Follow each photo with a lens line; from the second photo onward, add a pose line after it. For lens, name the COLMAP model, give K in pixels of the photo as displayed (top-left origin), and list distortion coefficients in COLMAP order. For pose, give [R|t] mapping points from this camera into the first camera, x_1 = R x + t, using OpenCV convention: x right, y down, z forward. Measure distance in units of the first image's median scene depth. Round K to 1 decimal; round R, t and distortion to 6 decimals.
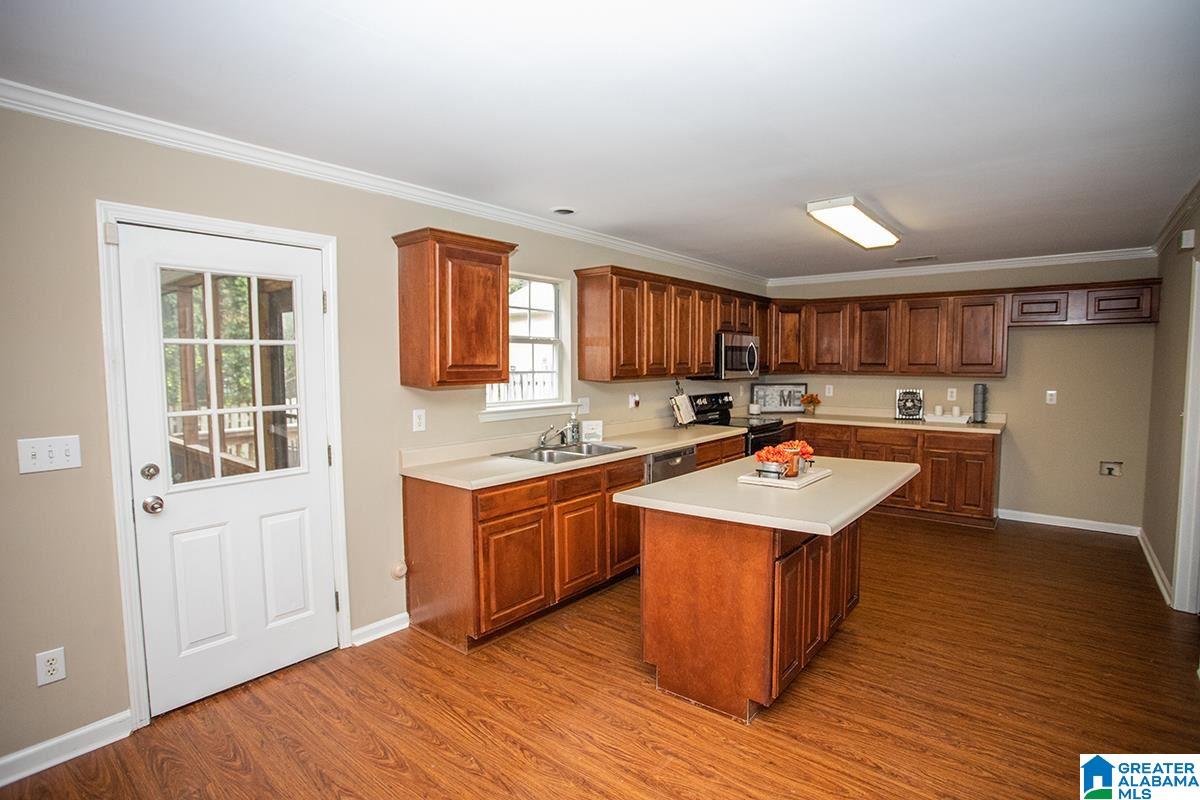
lens RADIAL K [[587.8, 0, 604.6], [0, 587.8, 399.6], [0, 0, 1]] dist [-0.069749, 0.032038]
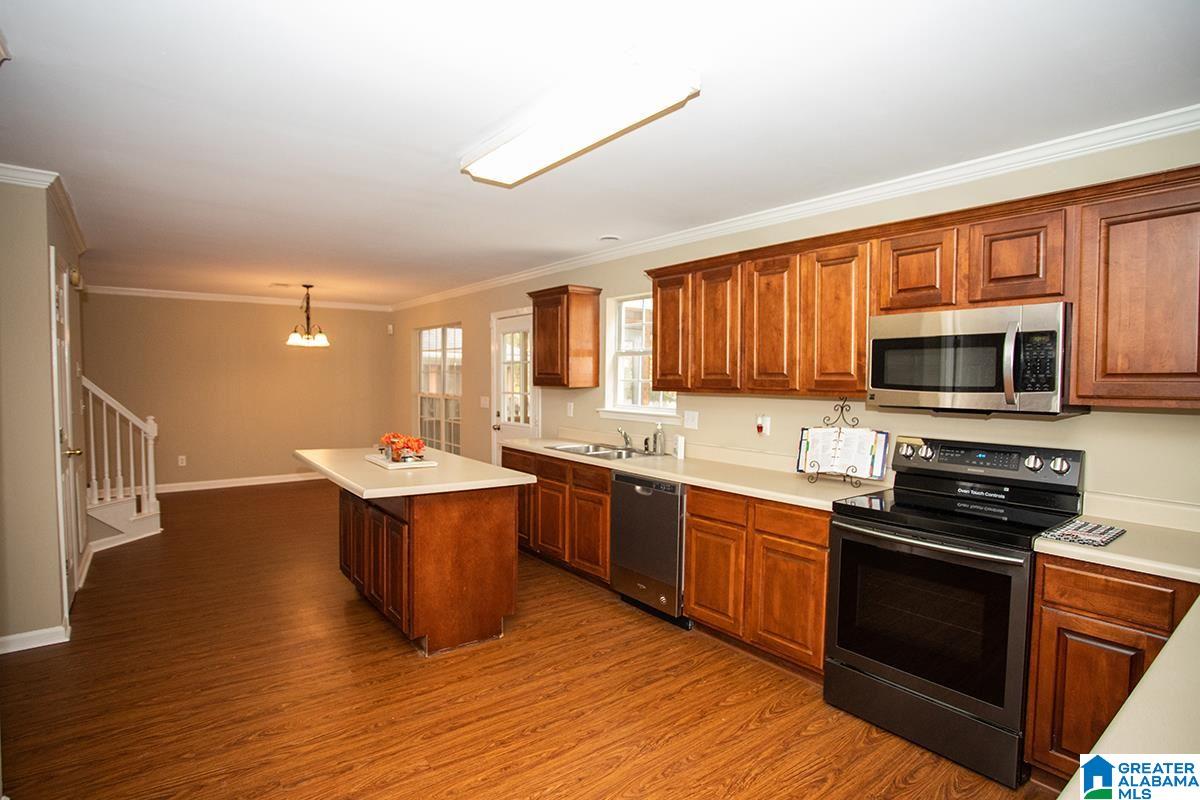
lens RADIAL K [[602.6, 0, 598.3], [0, 602.6, 400.7], [0, 0, 1]] dist [-0.077962, 0.031814]
pose [[-0.234205, 0.035948, -0.971522, 0.746991], [-0.074178, 0.995742, 0.054726, -0.048846], [0.969353, 0.084882, -0.230541, 0.875627]]
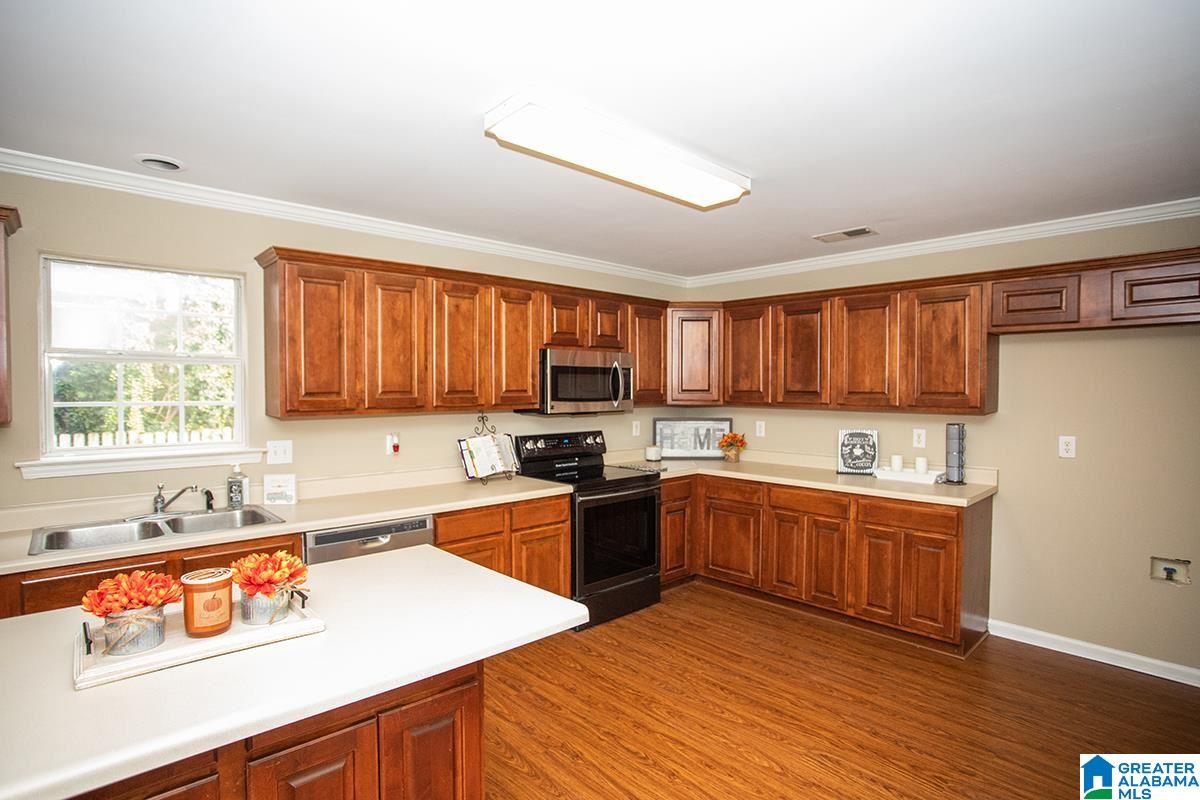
lens RADIAL K [[597.6, 0, 608.5], [0, 597.6, 400.9], [0, 0, 1]] dist [-0.076854, 0.031038]
pose [[0.989798, 0.006132, -0.142345, 0.367220], [-0.012013, 0.999108, -0.040494, -0.021878], [0.141969, 0.041790, 0.988989, 0.298232]]
